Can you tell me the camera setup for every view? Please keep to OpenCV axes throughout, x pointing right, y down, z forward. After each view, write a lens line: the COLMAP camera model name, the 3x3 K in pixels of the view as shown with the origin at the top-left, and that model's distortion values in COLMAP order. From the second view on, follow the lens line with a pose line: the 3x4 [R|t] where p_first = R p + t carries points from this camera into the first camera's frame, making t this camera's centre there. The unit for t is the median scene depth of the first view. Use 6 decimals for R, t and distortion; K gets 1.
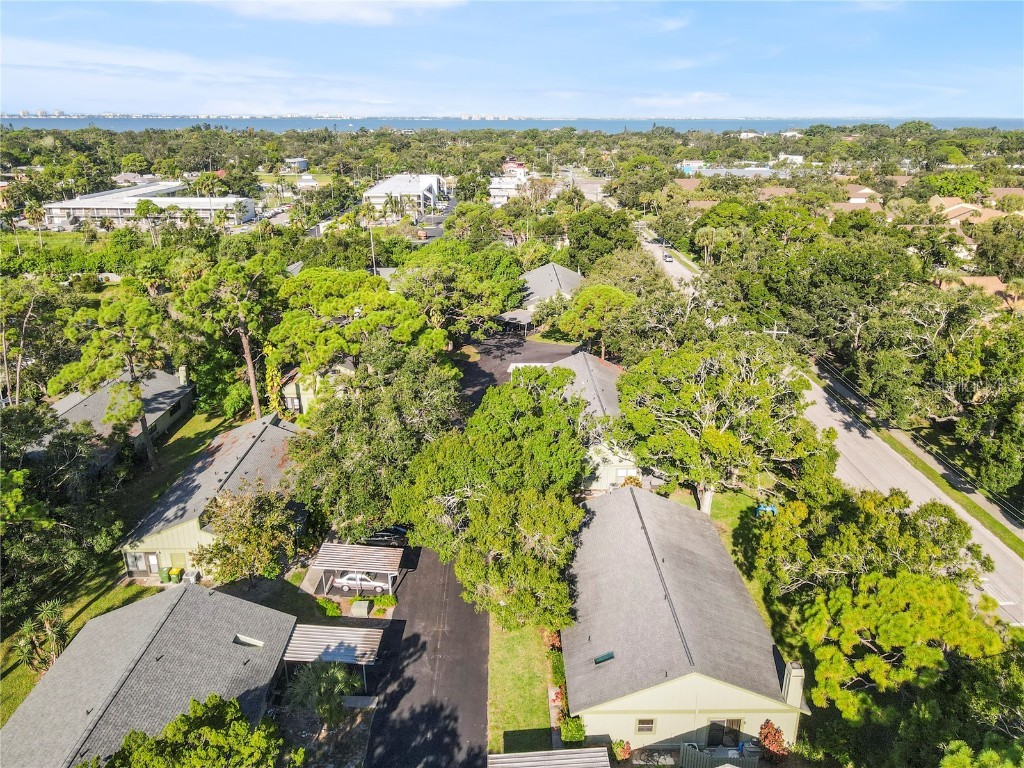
lens RADIAL K [[745.6, 0, 512.0], [0, 745.6, 384.0], [0, 0, 1]] dist [0.023390, -0.002699]
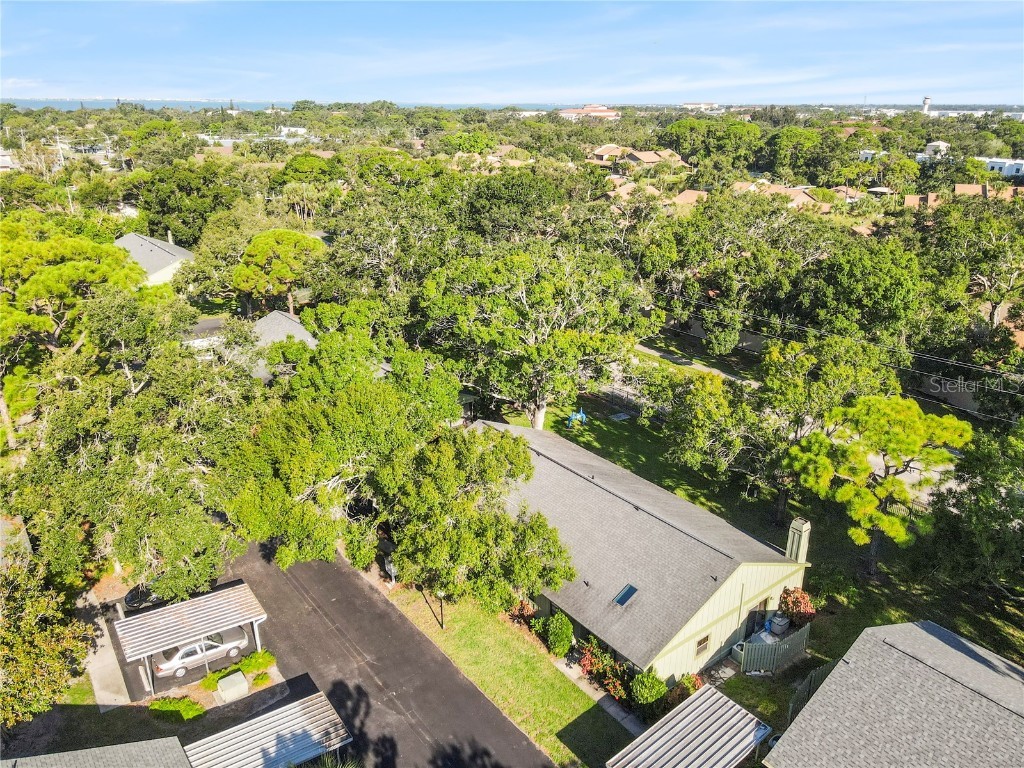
lens RADIAL K [[745.6, 0, 512.0], [0, 745.6, 384.0], [0, 0, 1]] dist [0.023390, -0.002699]
pose [[0.798318, -0.211596, 0.563840, -0.309575], [0.200031, 0.976255, 0.083150, 0.034203], [-0.568046, 0.046405, 0.821688, 0.296893]]
